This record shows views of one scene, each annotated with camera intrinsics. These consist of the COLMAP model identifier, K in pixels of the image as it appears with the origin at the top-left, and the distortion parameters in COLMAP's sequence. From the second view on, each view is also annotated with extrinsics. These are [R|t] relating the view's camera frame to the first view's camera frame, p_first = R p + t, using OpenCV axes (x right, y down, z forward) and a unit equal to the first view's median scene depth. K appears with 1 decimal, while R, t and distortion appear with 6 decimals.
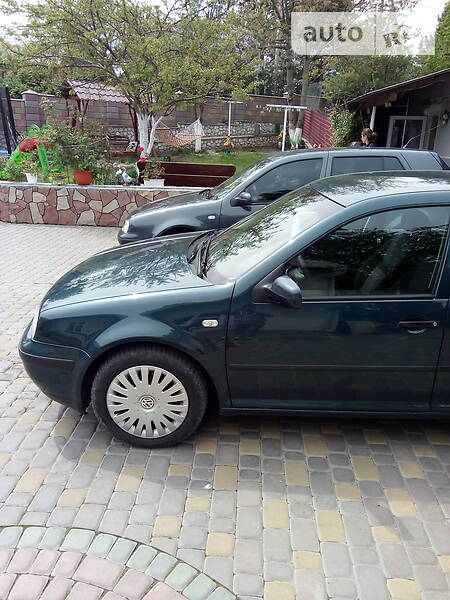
lens RADIAL K [[481.8, 0, 225.0], [0, 481.8, 300.0], [0, 0, 1]] dist [0.081721, -0.096782]
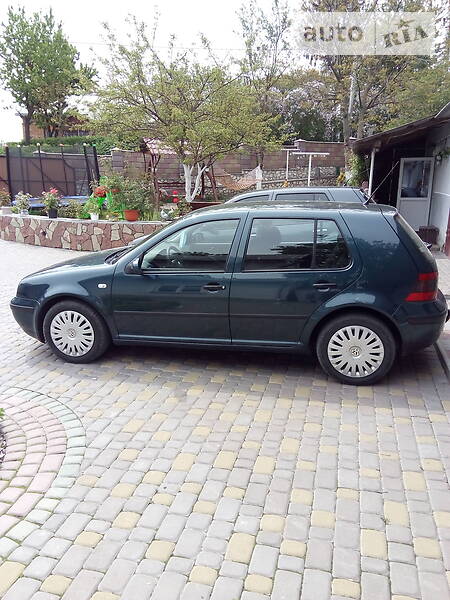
lens RADIAL K [[481.8, 0, 225.0], [0, 481.8, 300.0], [0, 0, 1]] dist [0.081721, -0.096782]
pose [[0.980259, 0.020786, -0.196623, 0.694467], [-0.037054, 0.996152, -0.079424, 0.205268], [0.194216, 0.085141, 0.977257, -0.576071]]
